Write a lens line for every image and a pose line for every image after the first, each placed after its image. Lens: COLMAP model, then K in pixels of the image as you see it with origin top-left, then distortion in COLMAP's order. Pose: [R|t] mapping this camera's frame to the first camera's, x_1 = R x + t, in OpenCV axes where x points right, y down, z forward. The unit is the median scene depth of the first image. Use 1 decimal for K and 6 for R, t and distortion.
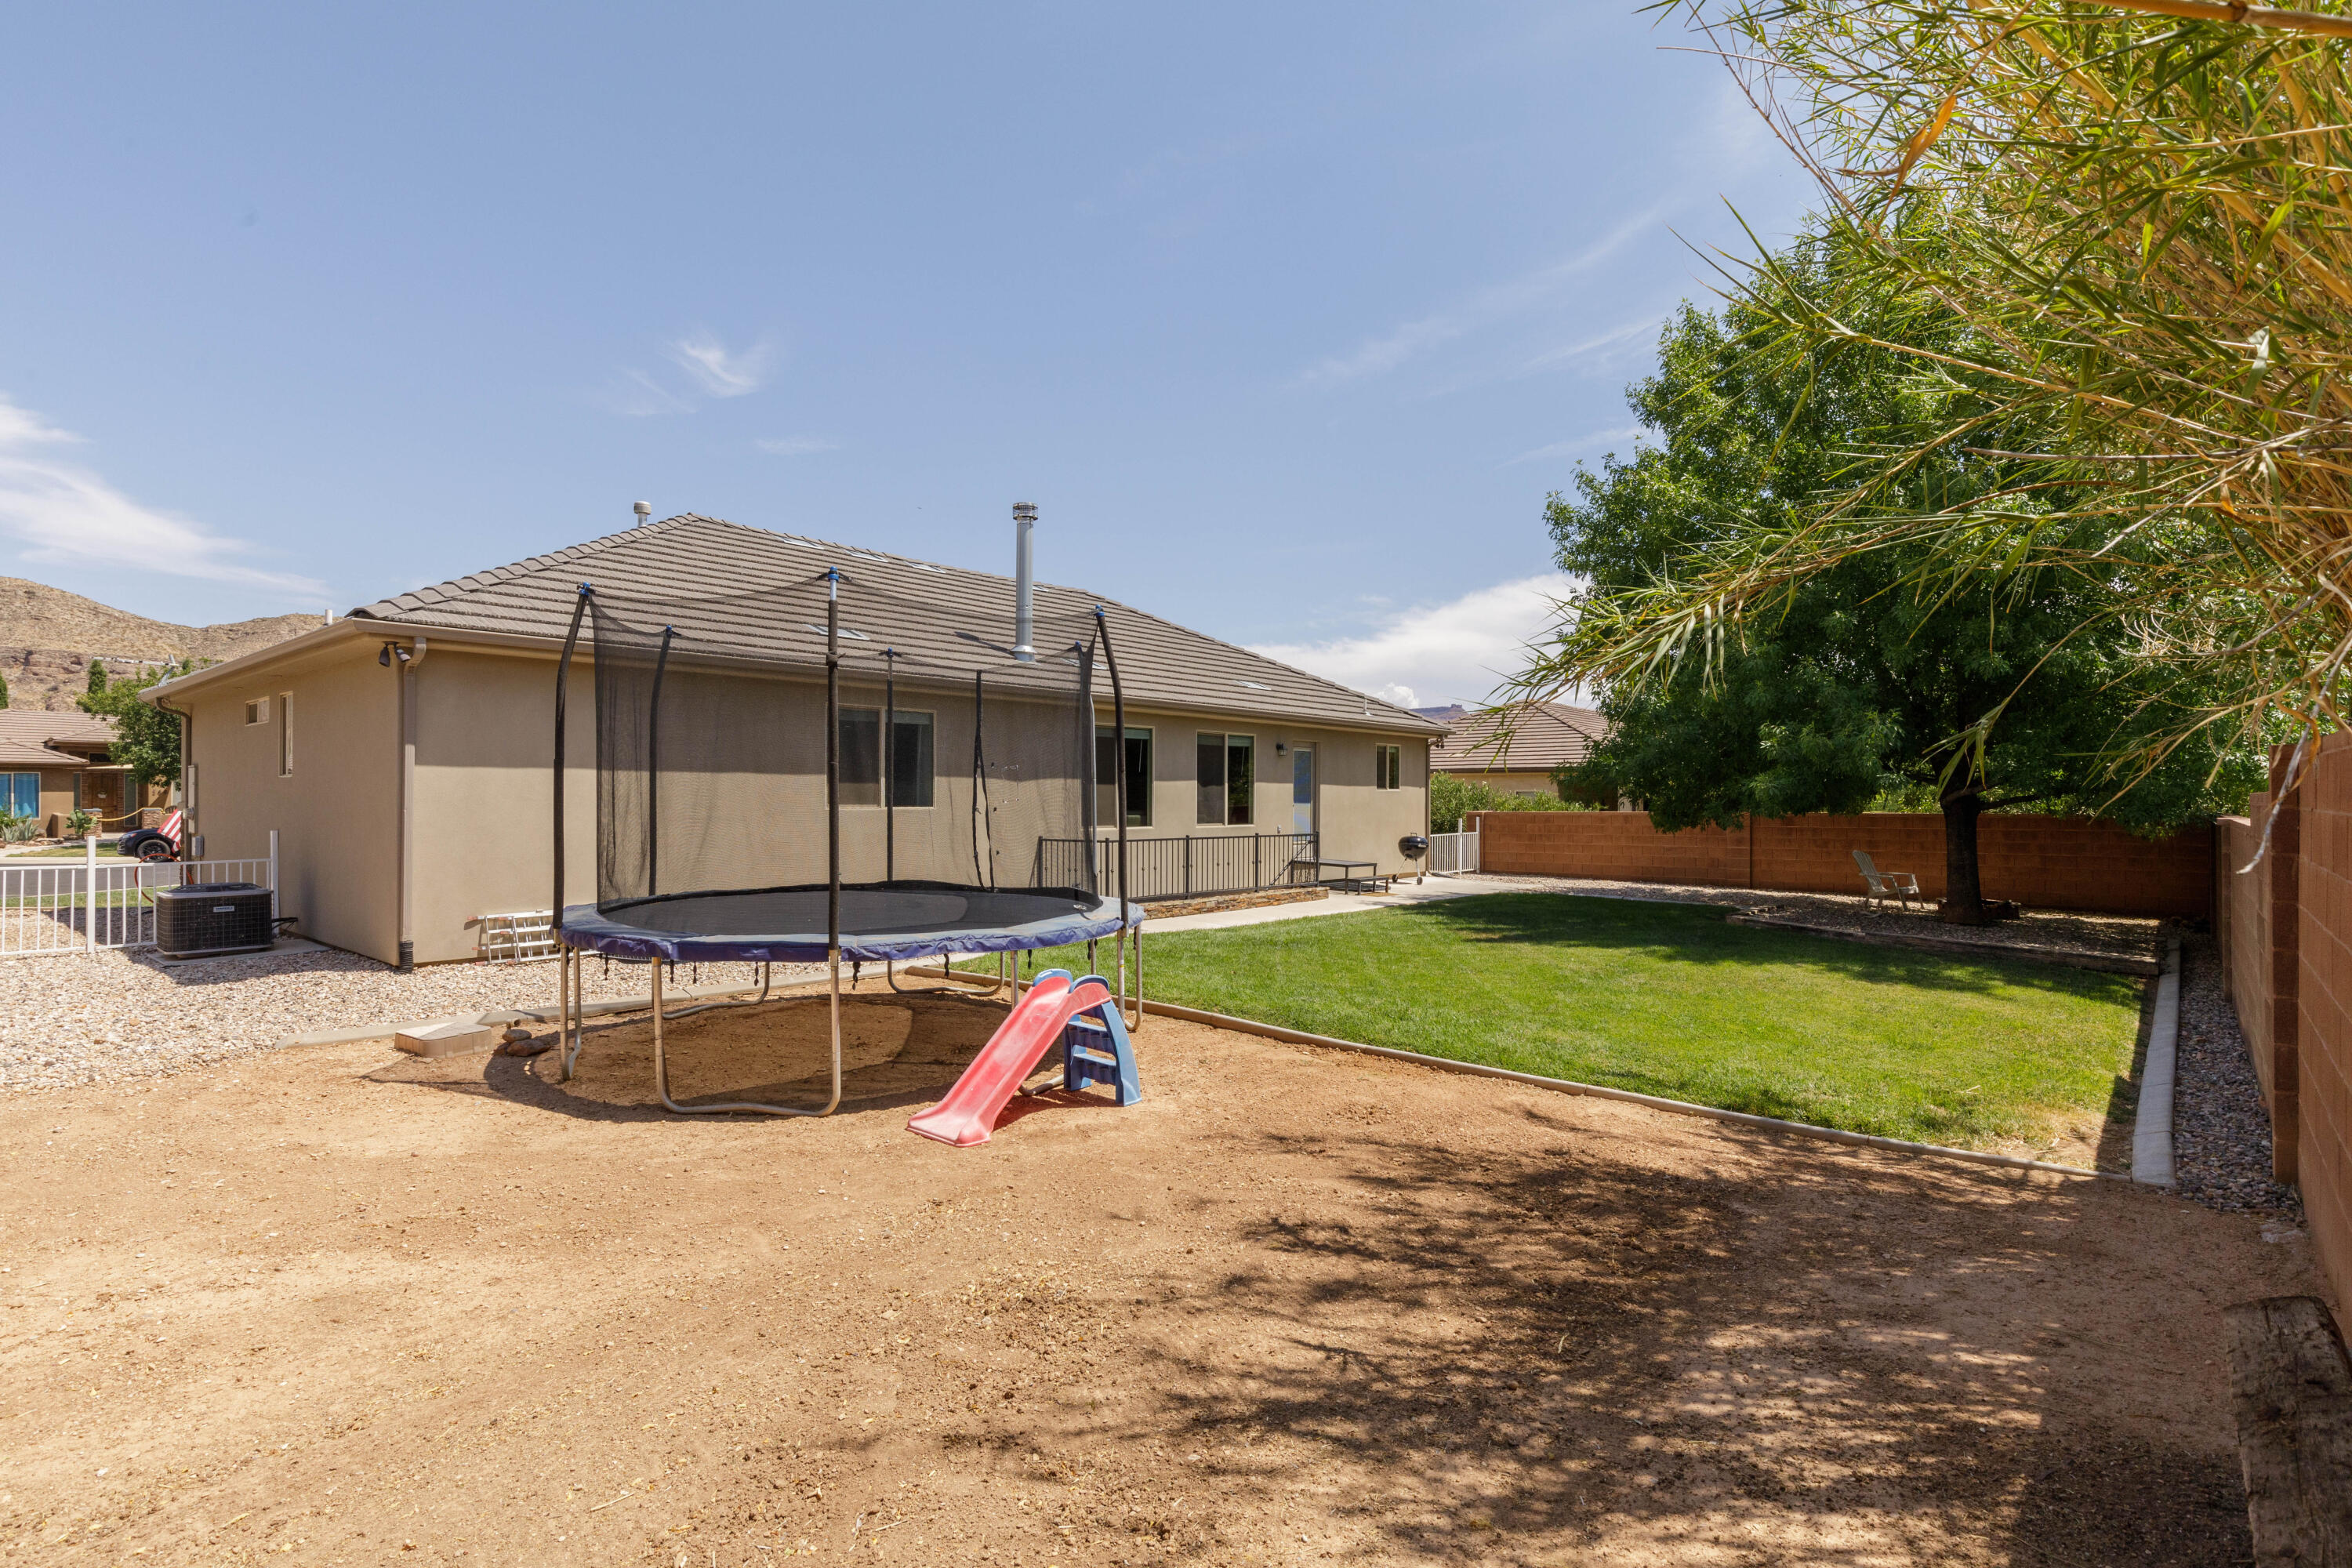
lens RADIAL K [[1186.3, 0, 1173.1], [0, 1186.3, 787.8], [0, 0, 1]] dist [0.024292, -0.001100]
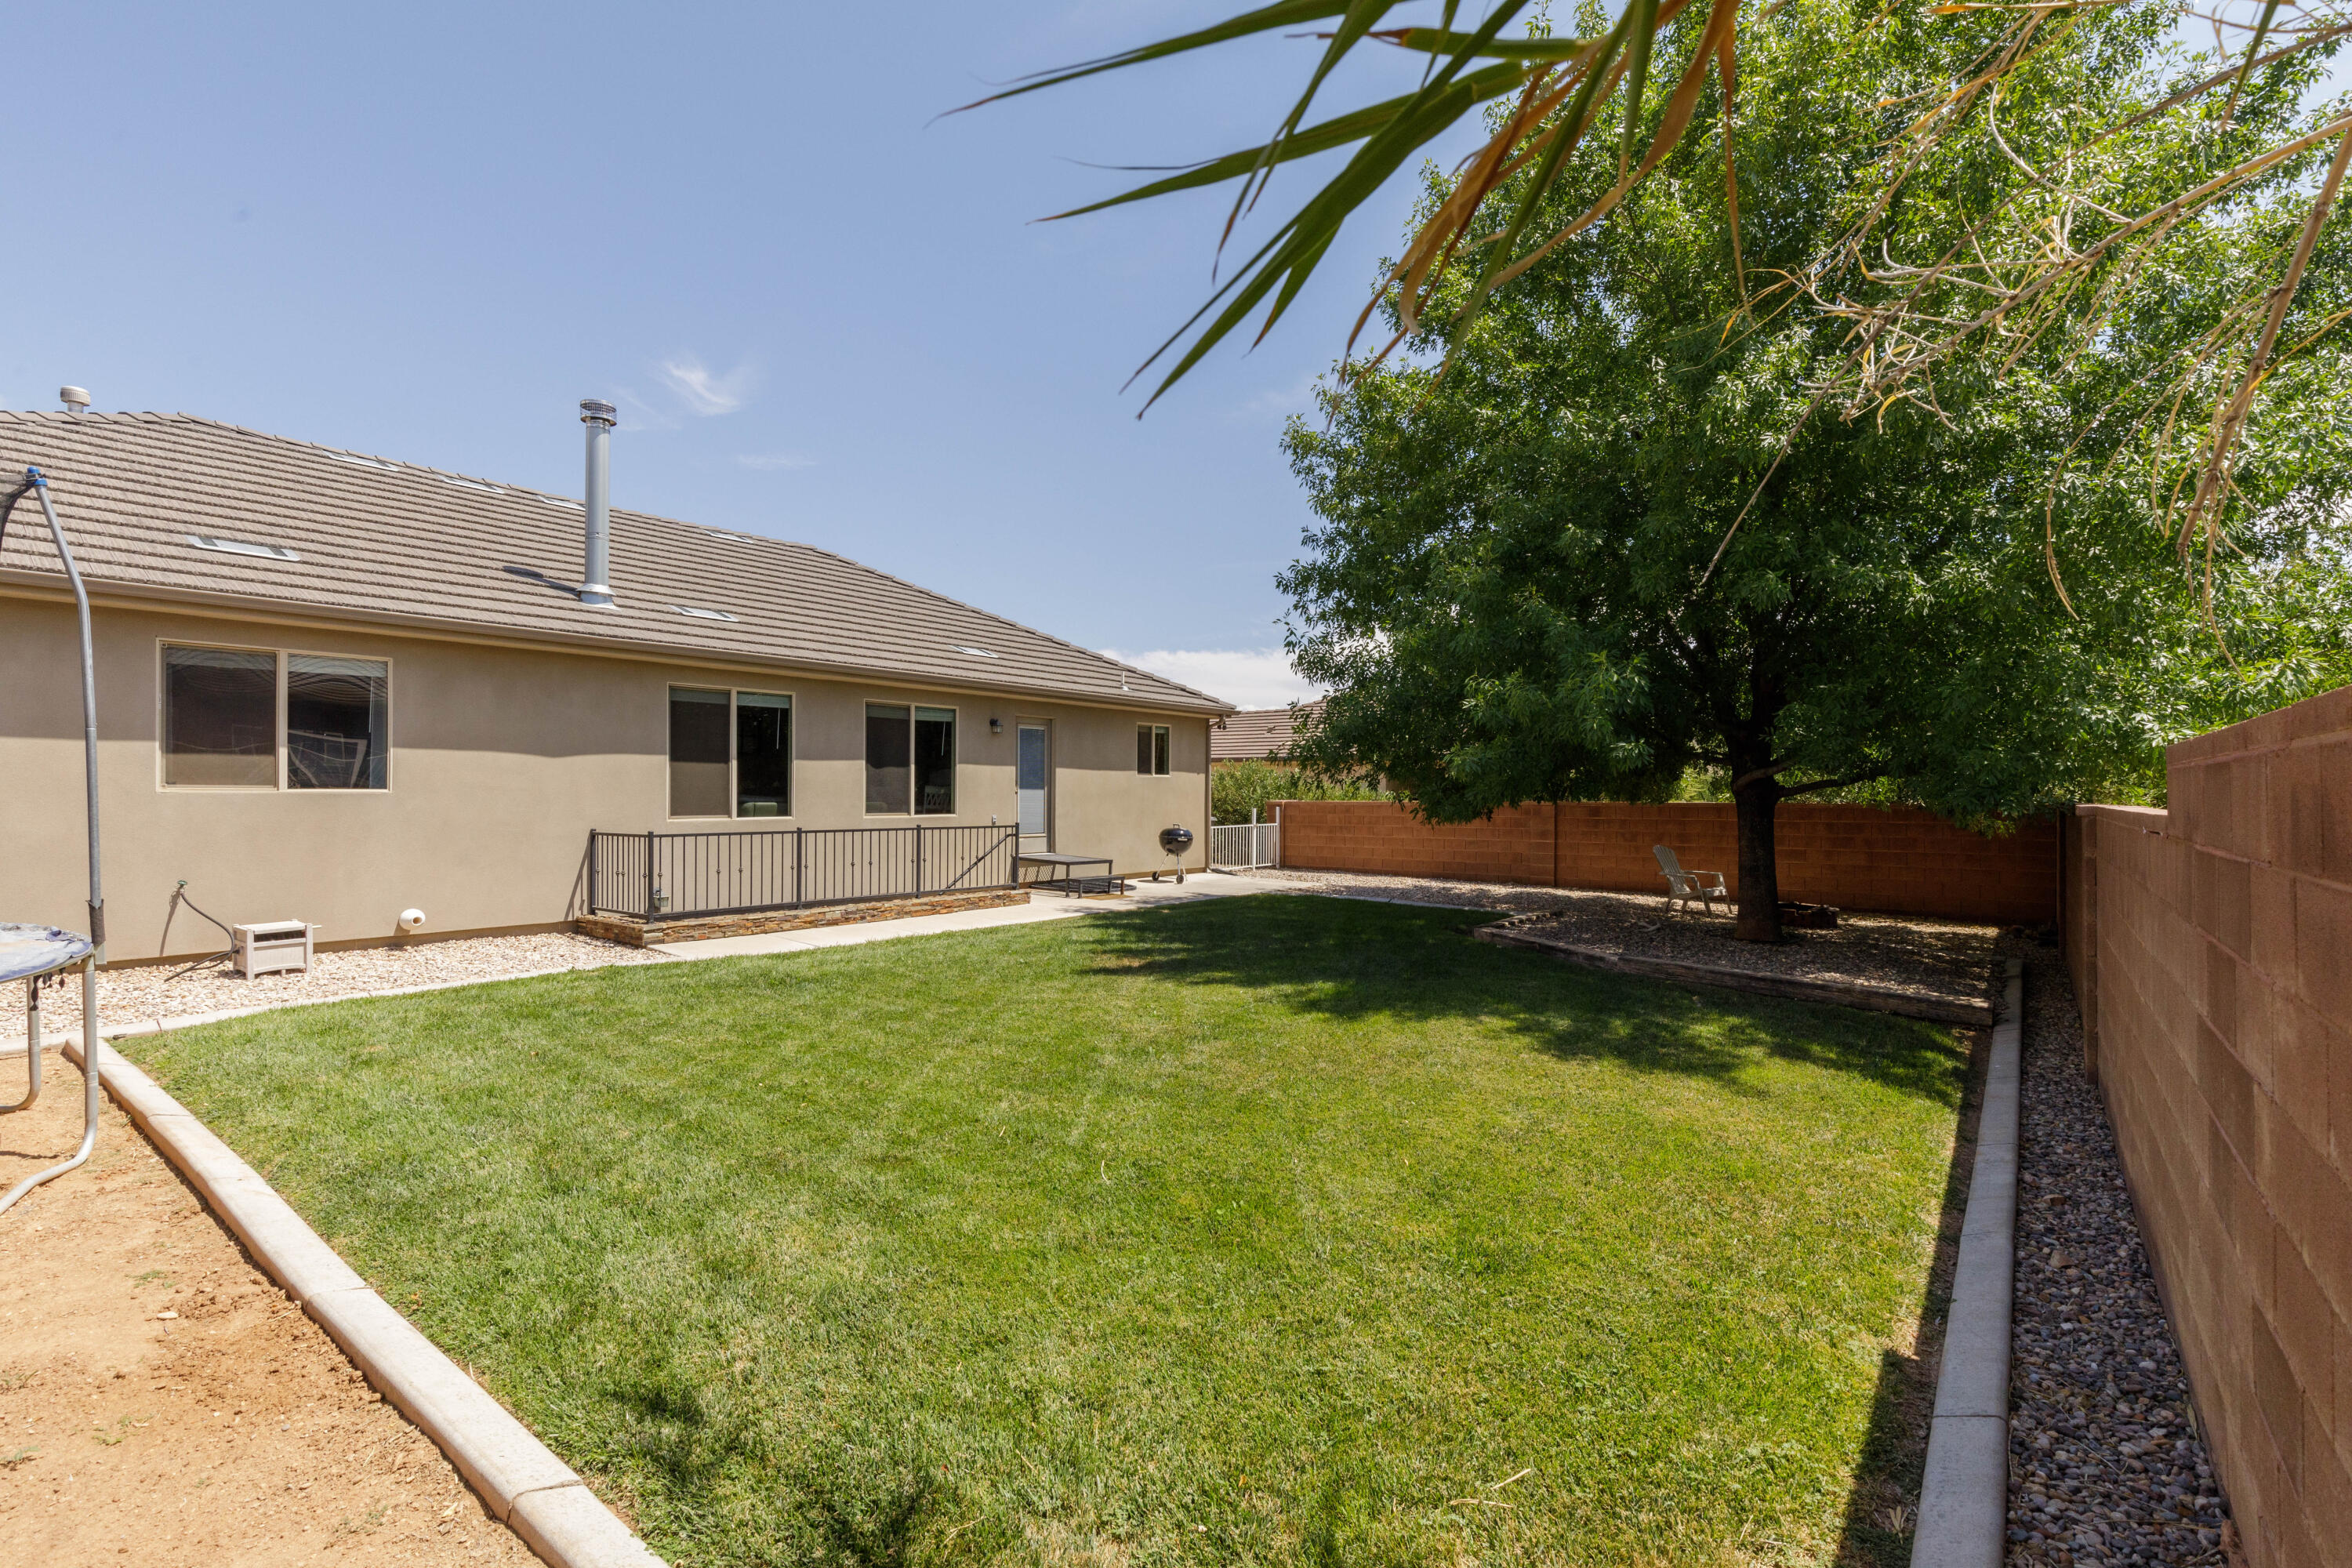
lens RADIAL K [[1084.6, 0, 1161.9], [0, 1084.6, 790.4], [0, 0, 1]] dist [0.028256, -0.000412]
pose [[0.999476, 0.002585, 0.032258, 0.206953], [-0.002868, 0.999958, 0.008719, 0.007638], [-0.032234, -0.008807, 0.999442, 0.247460]]
